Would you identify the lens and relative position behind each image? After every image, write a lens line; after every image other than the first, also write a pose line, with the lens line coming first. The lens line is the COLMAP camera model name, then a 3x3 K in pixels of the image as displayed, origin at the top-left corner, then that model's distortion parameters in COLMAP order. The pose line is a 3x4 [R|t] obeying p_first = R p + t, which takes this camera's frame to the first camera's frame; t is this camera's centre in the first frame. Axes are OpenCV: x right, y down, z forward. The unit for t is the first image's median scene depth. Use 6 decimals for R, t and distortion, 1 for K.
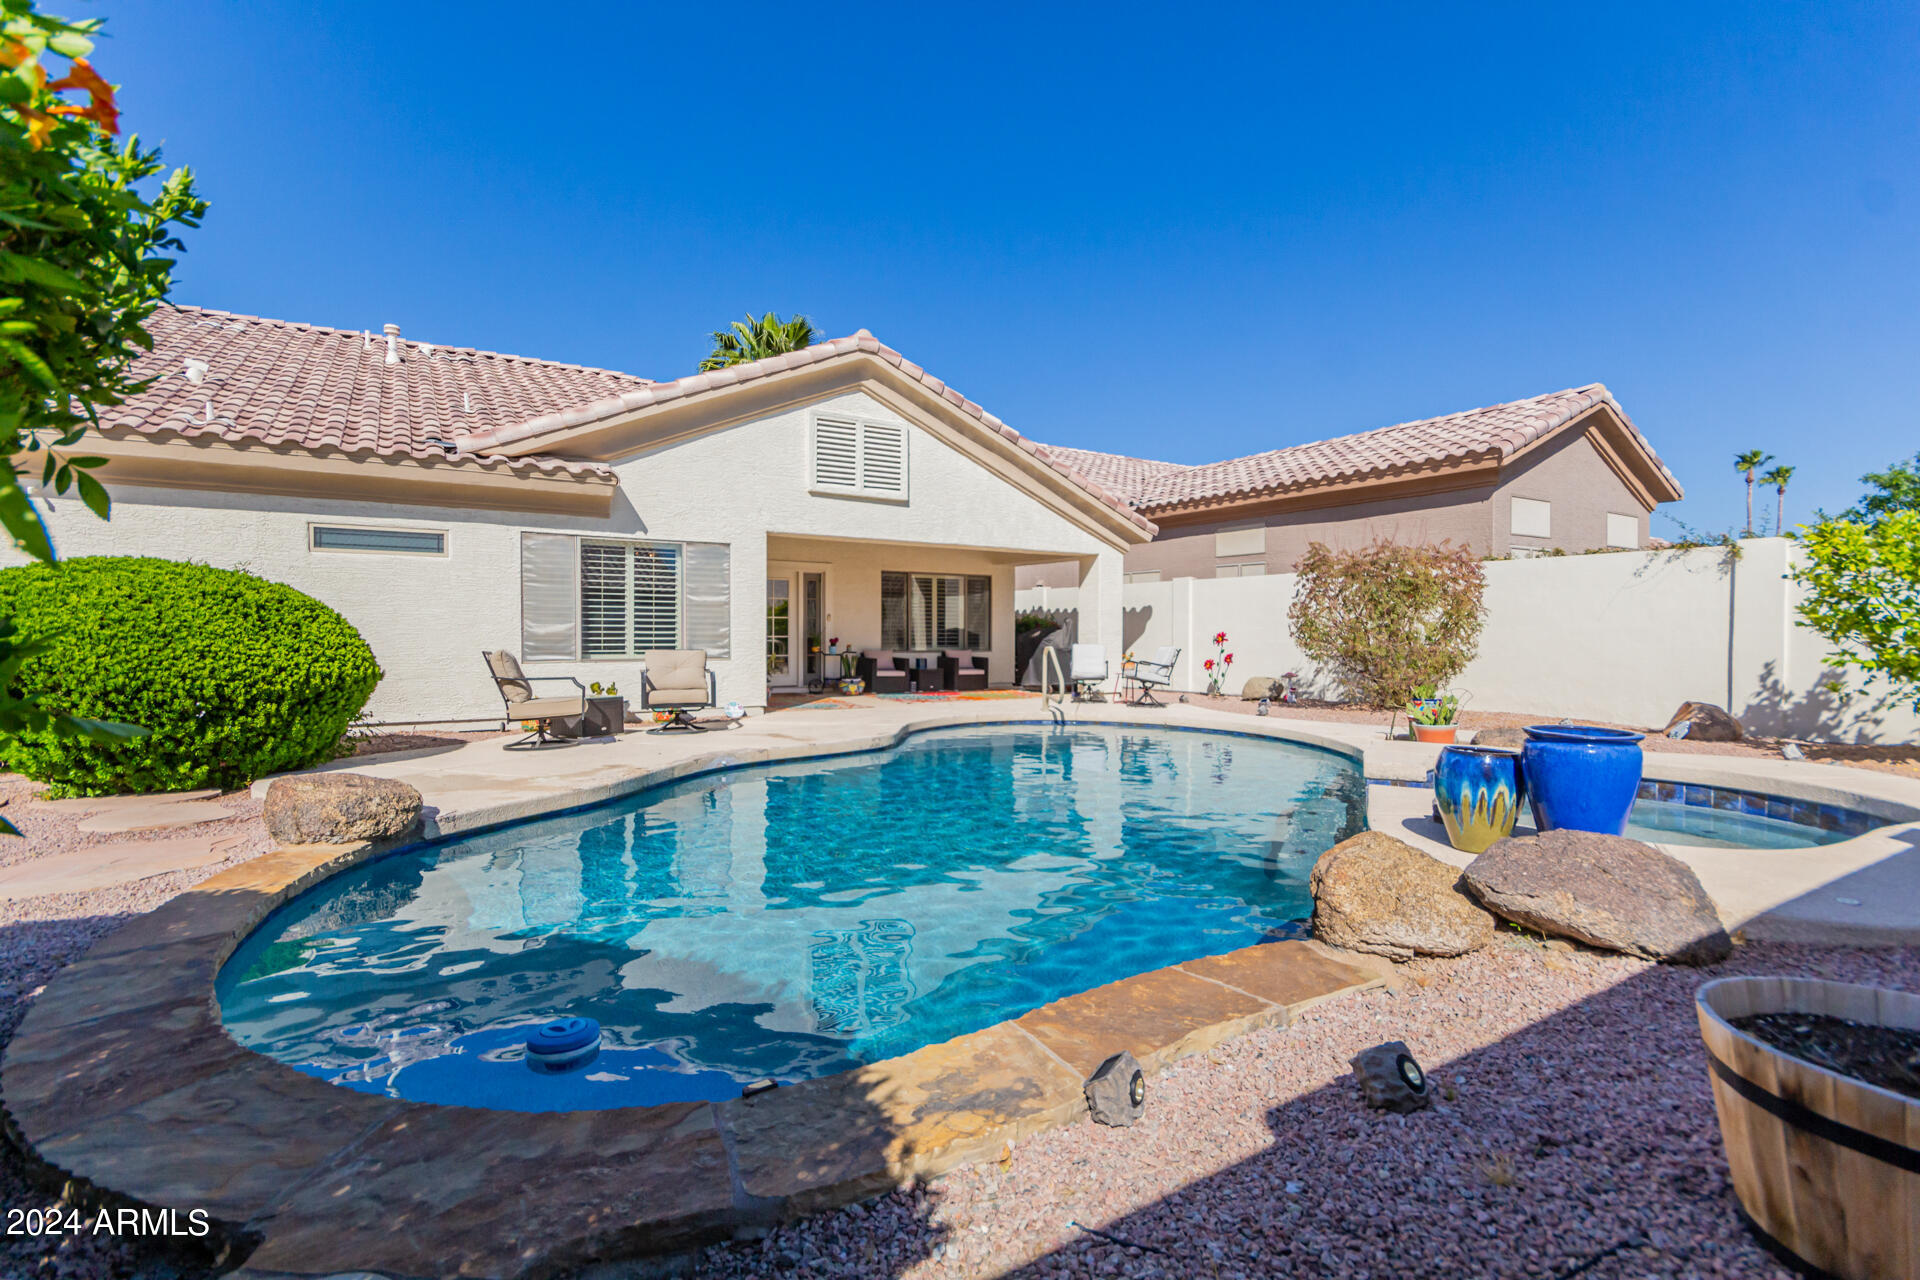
lens RADIAL K [[852.5, 0, 960.0], [0, 852.5, 640.0], [0, 0, 1]] dist [0.000753, 0.000143]
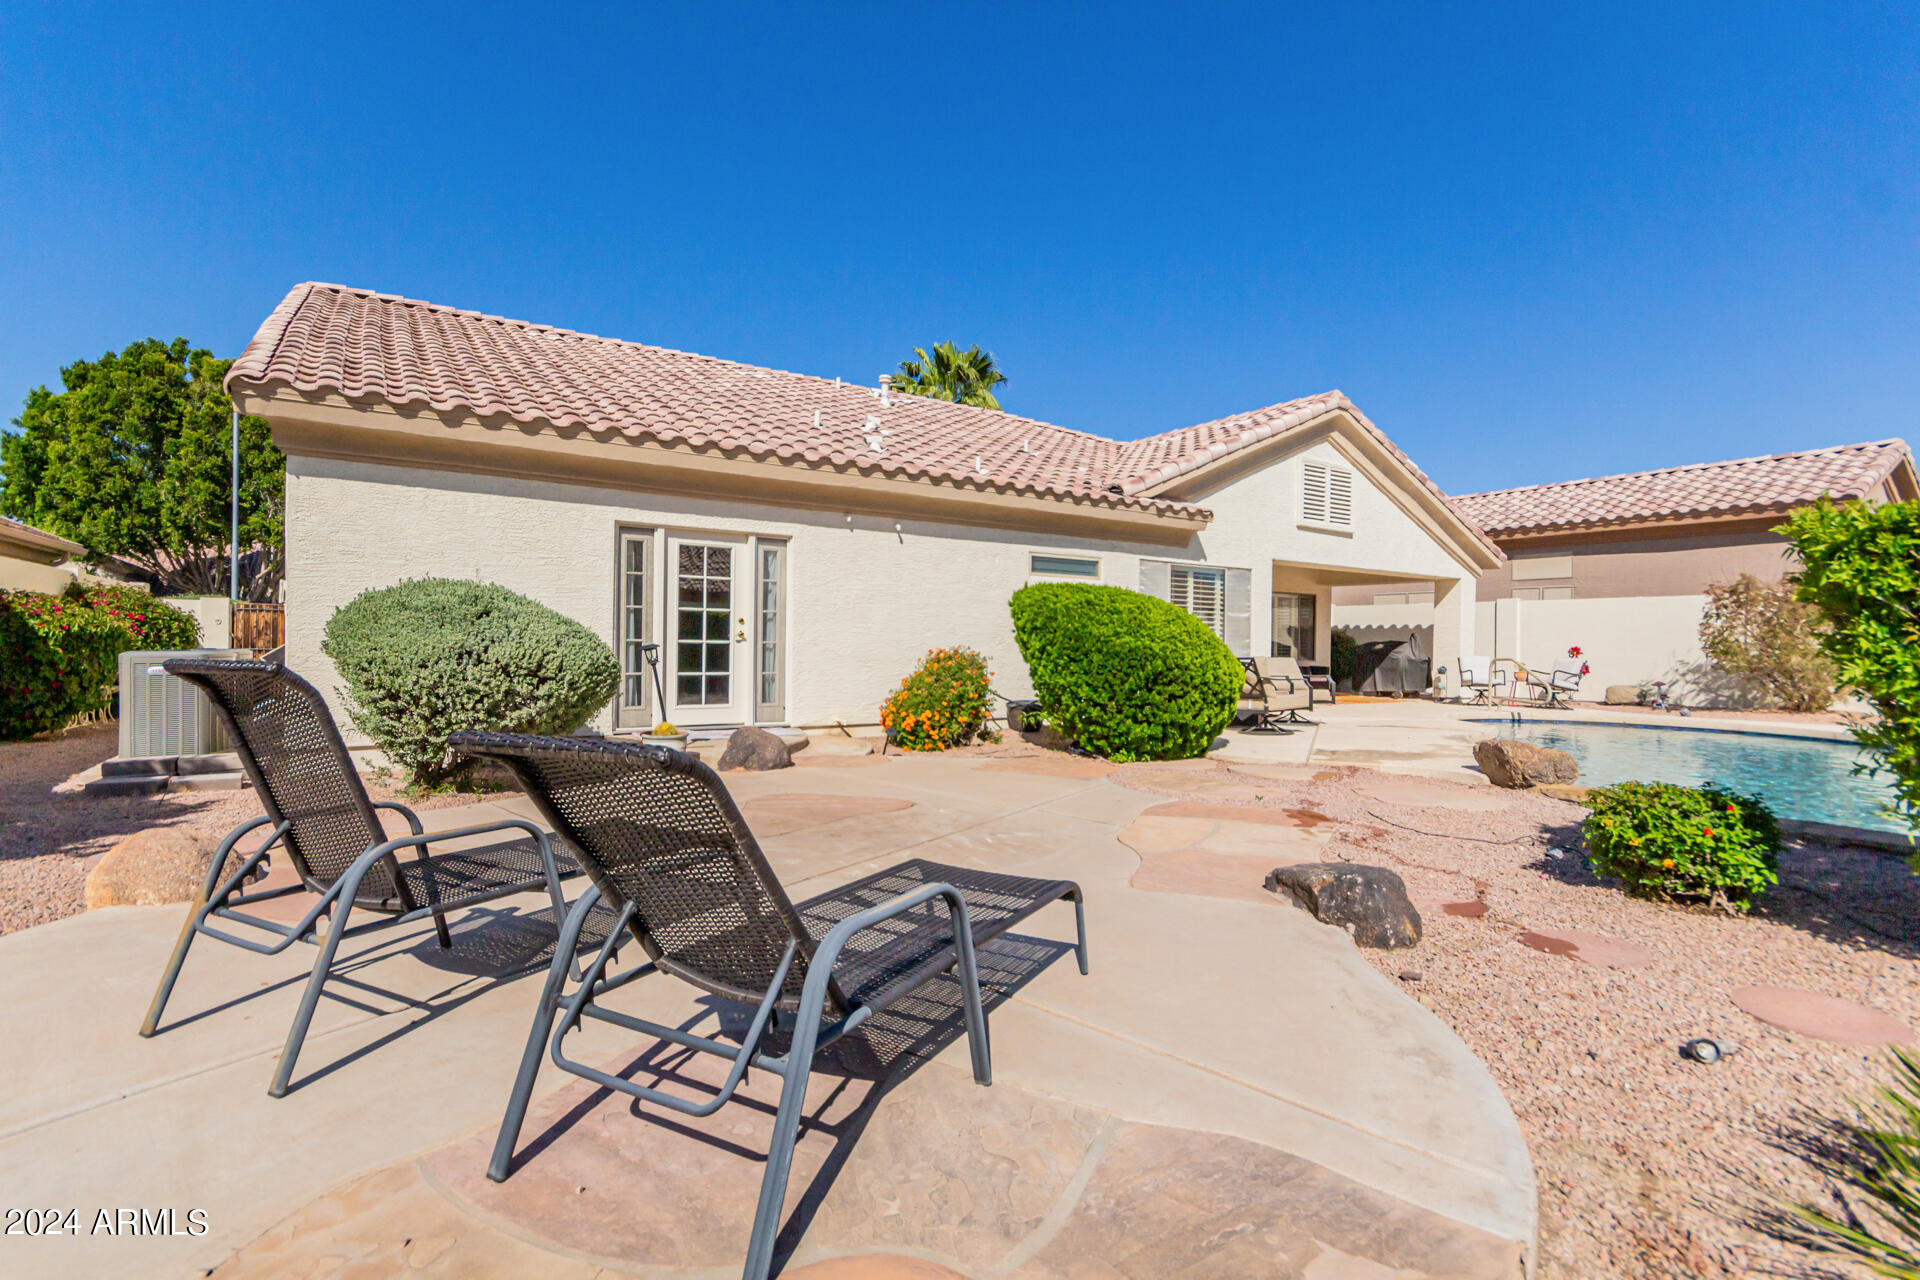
lens RADIAL K [[876.7, 0, 952.0], [0, 876.7, 651.1], [0, 0, 1]] dist [-0.000353, -0.000013]
pose [[0.994203, 0.019154, 0.105797, -0.797927], [-0.022986, 0.999119, 0.035124, -0.030765], [-0.105031, -0.037352, 0.993767, -0.182051]]
